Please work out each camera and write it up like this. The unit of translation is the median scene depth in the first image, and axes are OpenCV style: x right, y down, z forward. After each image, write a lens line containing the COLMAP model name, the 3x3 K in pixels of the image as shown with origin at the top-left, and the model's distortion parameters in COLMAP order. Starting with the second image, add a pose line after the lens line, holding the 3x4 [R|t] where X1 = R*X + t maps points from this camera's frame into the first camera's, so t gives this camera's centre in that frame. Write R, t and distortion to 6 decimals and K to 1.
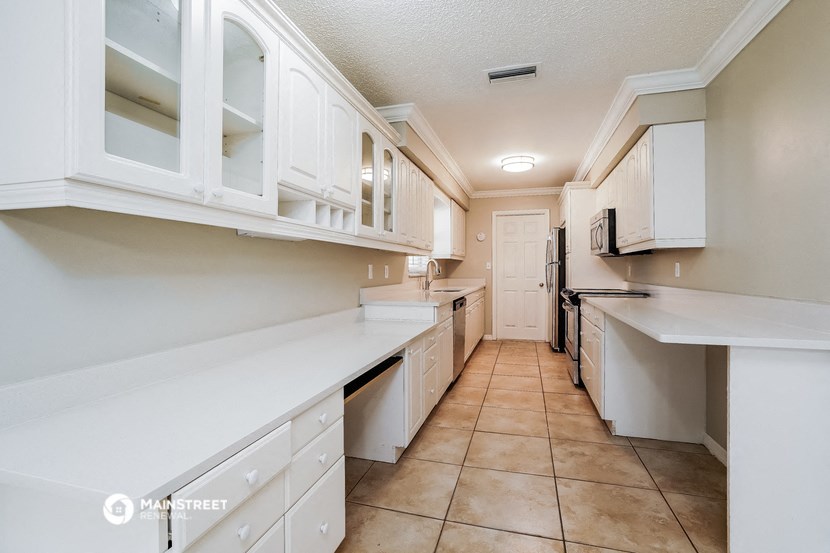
lens RADIAL K [[384.8, 0, 417.2], [0, 384.8, 270.3], [0, 0, 1]] dist [-0.018998, 0.000724]
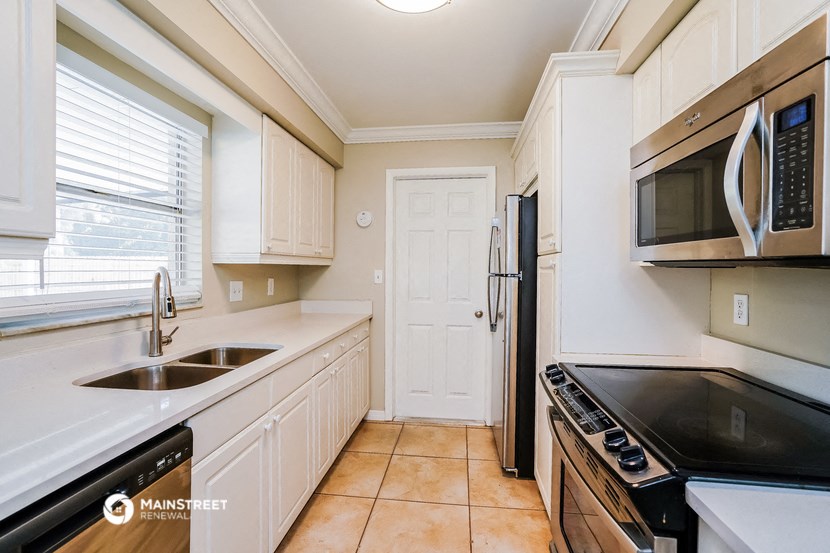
lens RADIAL K [[384.8, 0, 417.2], [0, 384.8, 270.3], [0, 0, 1]] dist [-0.018998, 0.000724]
pose [[0.987100, 0.008180, 0.159897, 0.183515], [-0.008834, 0.999955, 0.003377, -0.026324], [-0.159862, -0.004746, 0.987128, 0.581688]]
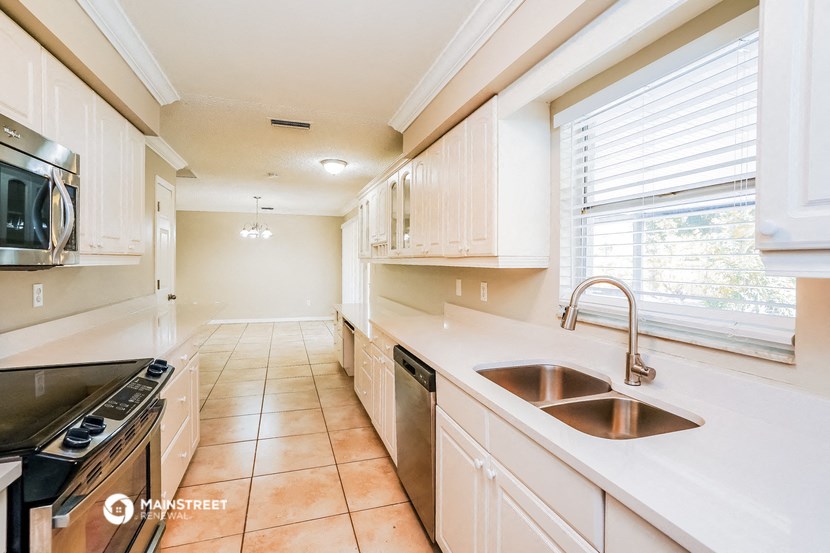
lens RADIAL K [[384.8, 0, 417.2], [0, 384.8, 270.3], [0, 0, 1]] dist [-0.018998, 0.000724]
pose [[-0.818358, 0.003205, -0.574700, 0.272127], [-0.011939, 0.999674, 0.022576, -0.032477], [0.574585, 0.025336, -0.818053, 0.977653]]
